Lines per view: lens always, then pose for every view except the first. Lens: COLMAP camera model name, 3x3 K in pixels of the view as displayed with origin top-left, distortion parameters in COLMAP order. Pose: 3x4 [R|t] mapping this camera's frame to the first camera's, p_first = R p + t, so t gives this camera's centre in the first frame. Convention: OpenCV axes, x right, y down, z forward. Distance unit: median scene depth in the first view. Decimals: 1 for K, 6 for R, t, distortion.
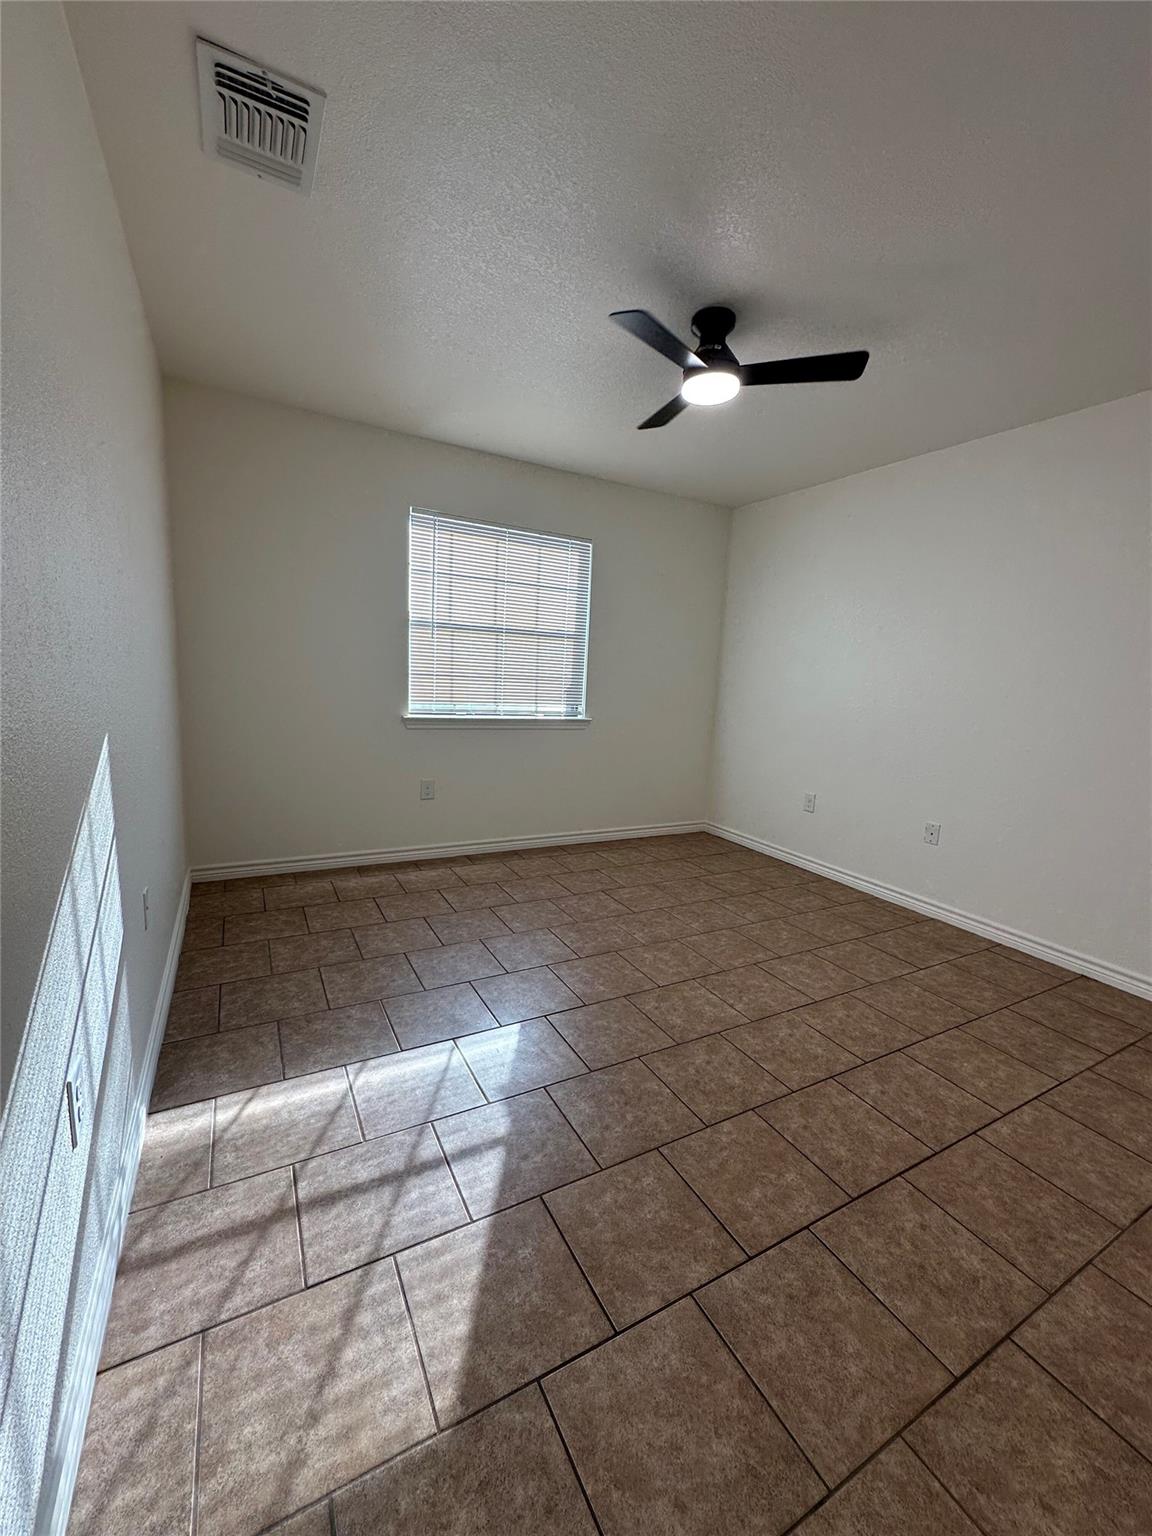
lens RADIAL K [[611.9, 0, 576.0], [0, 611.9, 768.0], [0, 0, 1]] dist [-0.001686, 0.000205]
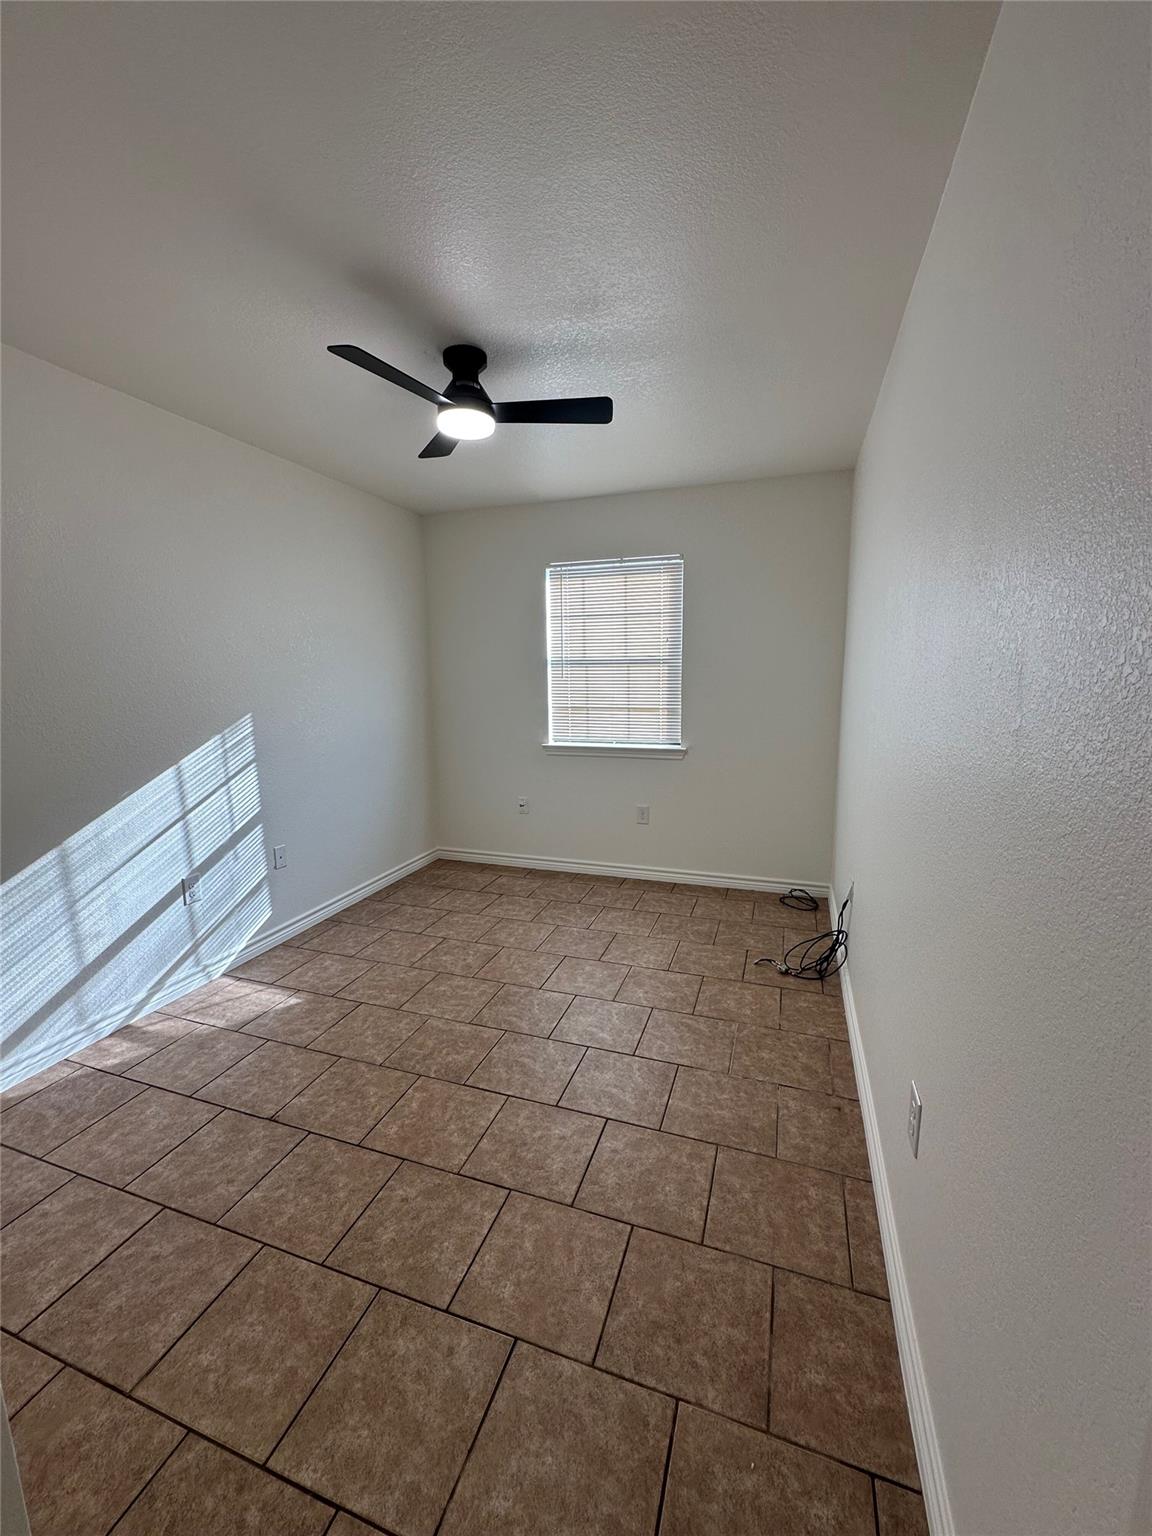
lens RADIAL K [[619.1, 0, 572.3], [0, 619.1, 778.6], [0, 0, 1]] dist [-0.001544, 0.000182]
pose [[0.661892, 0.043315, -0.748347, 0.627483], [-0.074022, 0.997227, -0.007750, -0.015897], [0.745936, 0.060523, 0.663262, 0.268605]]
